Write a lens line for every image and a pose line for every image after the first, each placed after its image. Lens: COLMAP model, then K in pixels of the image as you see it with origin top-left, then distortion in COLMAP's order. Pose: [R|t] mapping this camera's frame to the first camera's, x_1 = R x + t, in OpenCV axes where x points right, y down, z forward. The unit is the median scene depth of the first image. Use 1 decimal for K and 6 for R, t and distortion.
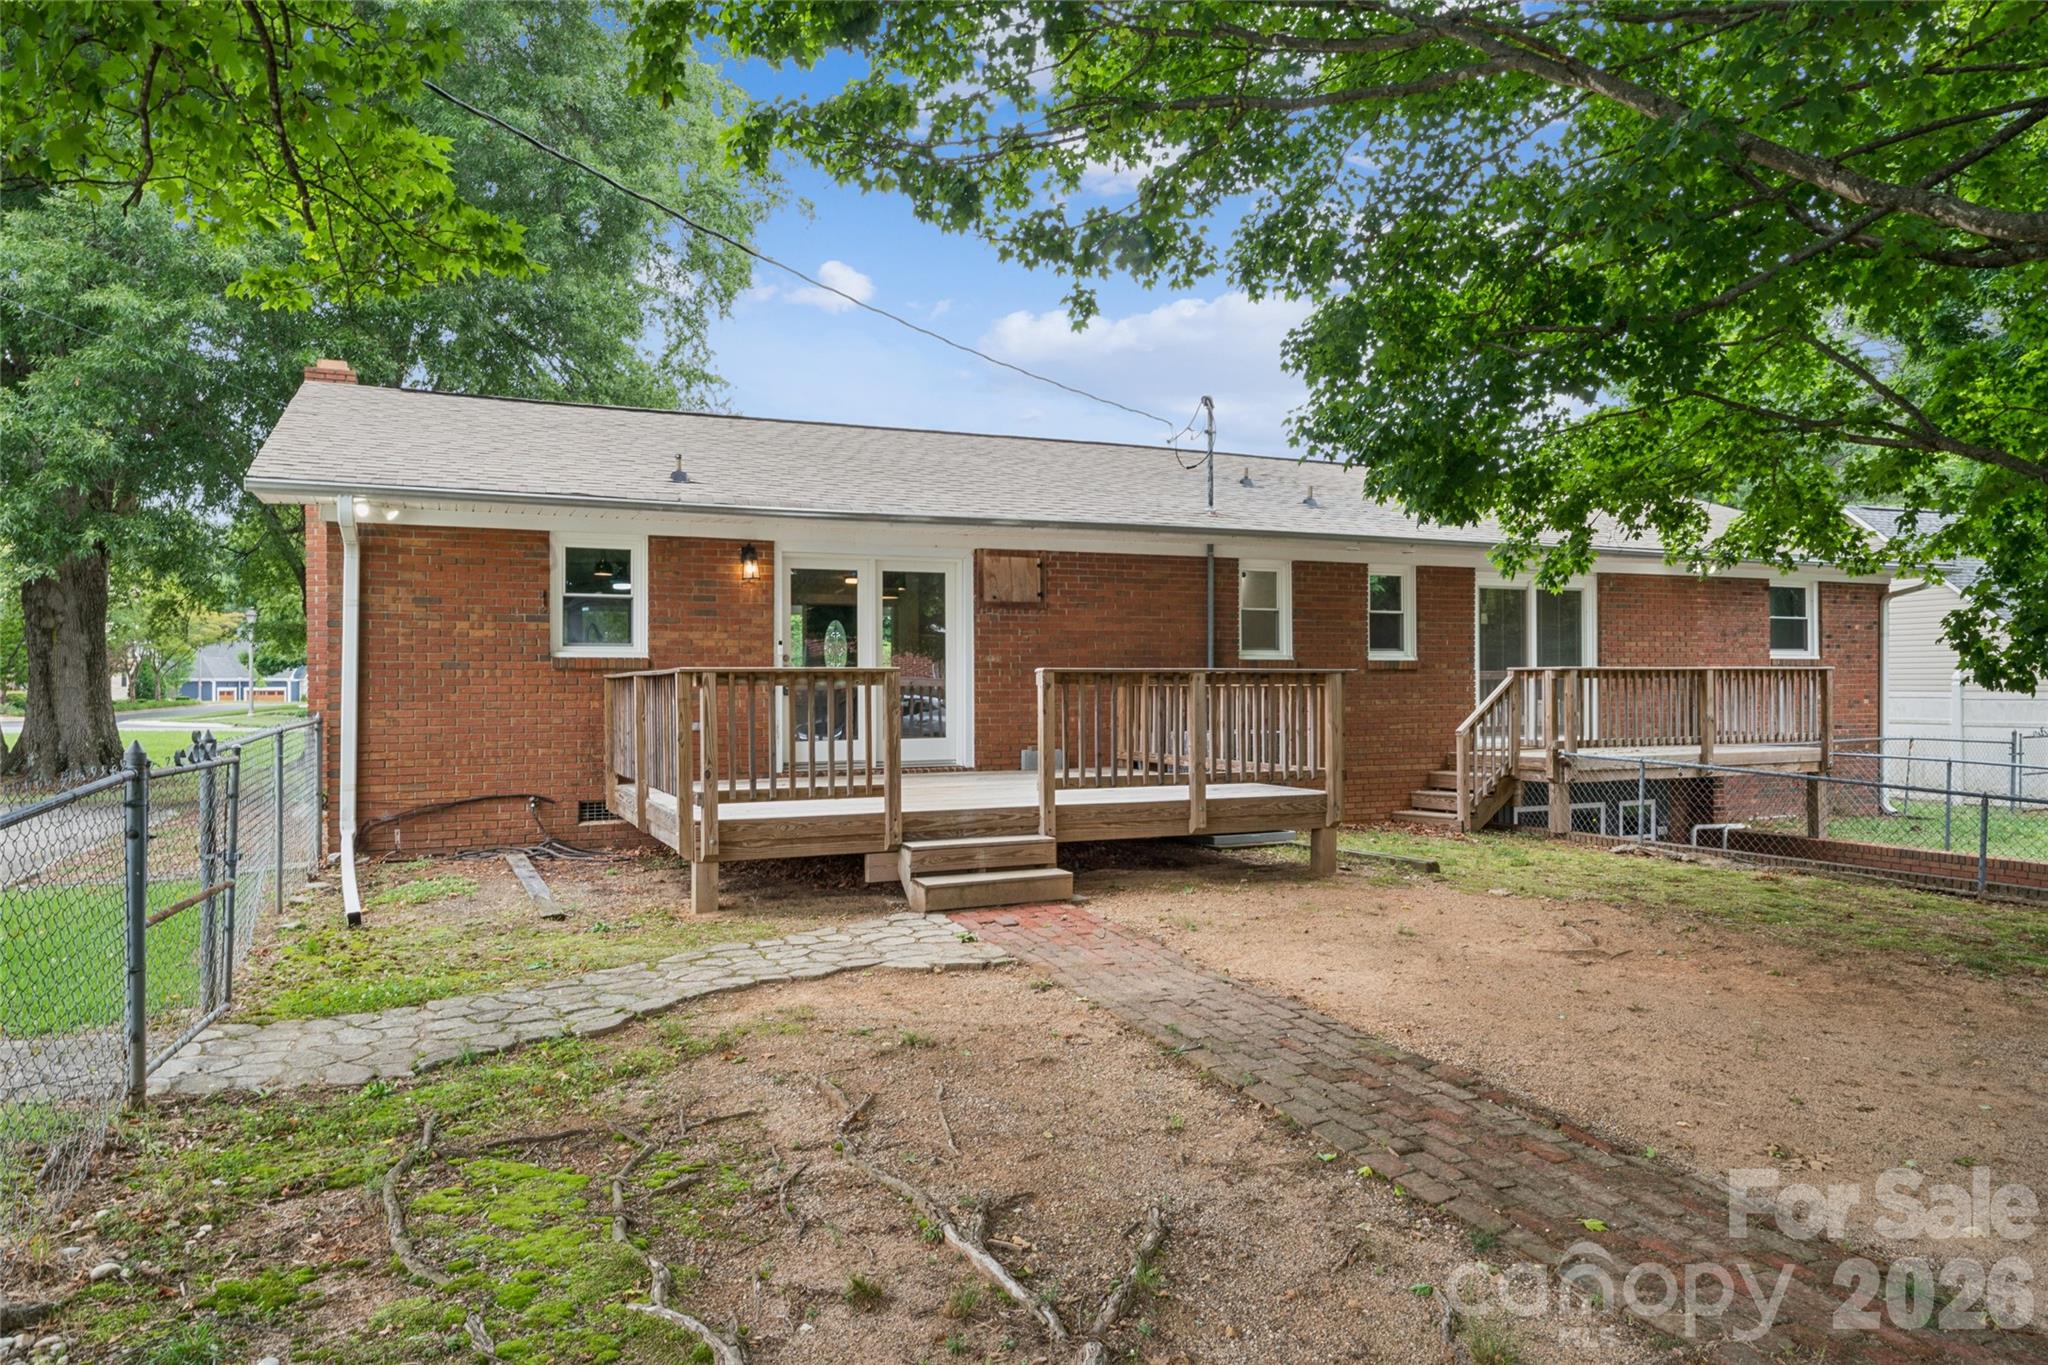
lens RADIAL K [[1454.0, 0, 1025.7], [0, 1454.0, 689.7], [0, 0, 1]] dist [-0.001187, -0.000195]
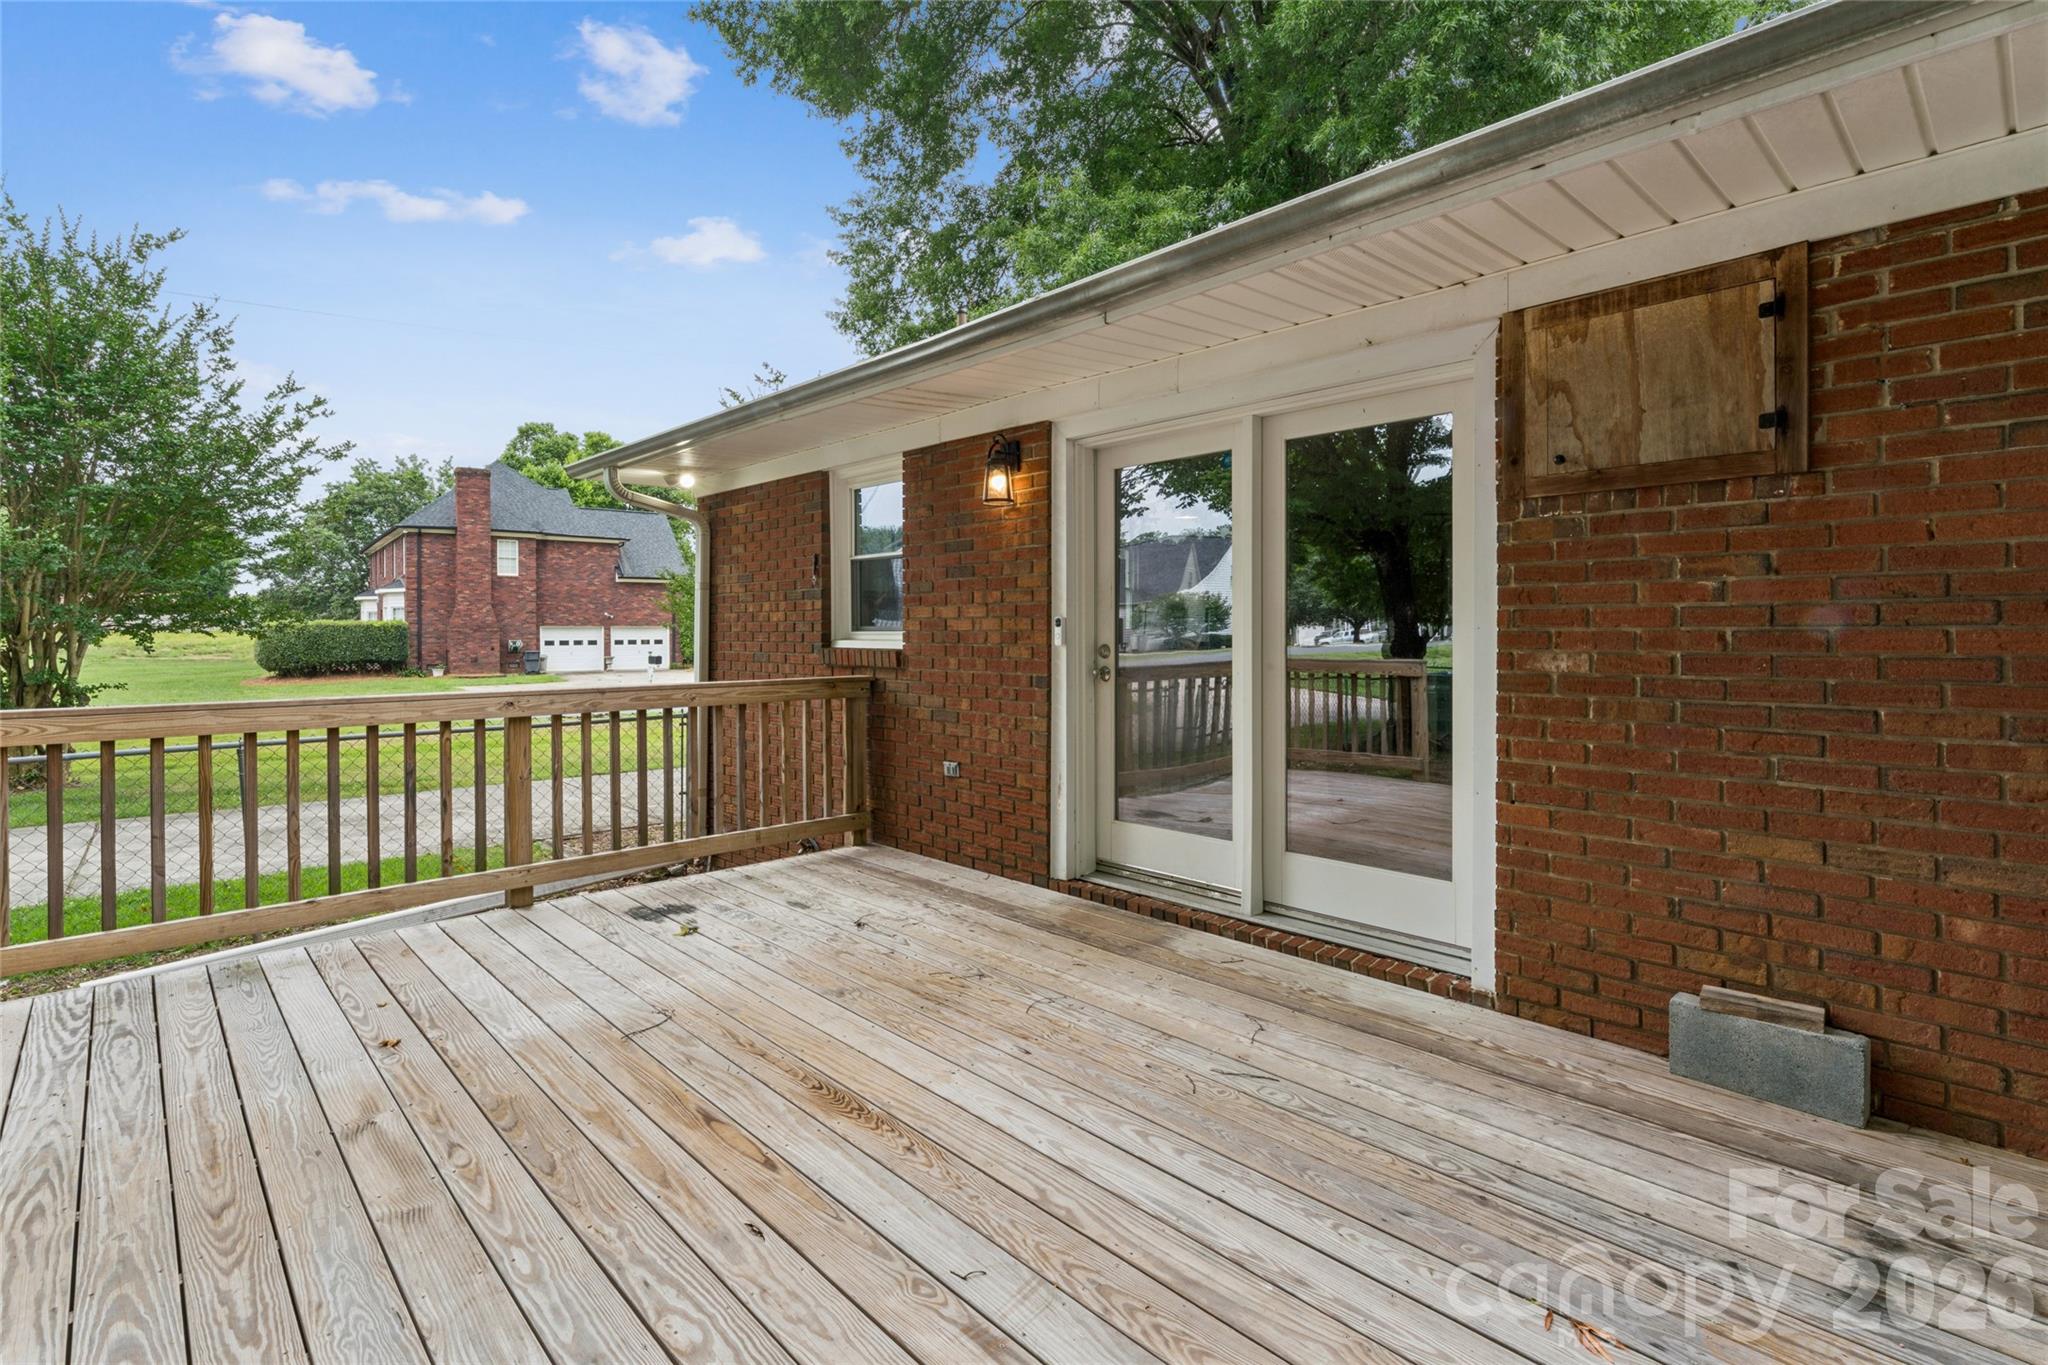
lens RADIAL K [[968.7, 0, 1026.7], [0, 968.7, 622.4], [0, 0, 1]] dist [-0.000296, -0.000026]
pose [[0.306871, 0.008548, -0.951713, 0.137617], [0.019865, 0.999684, 0.015384, -0.035276], [0.951544, -0.023627, 0.306605, 0.835315]]
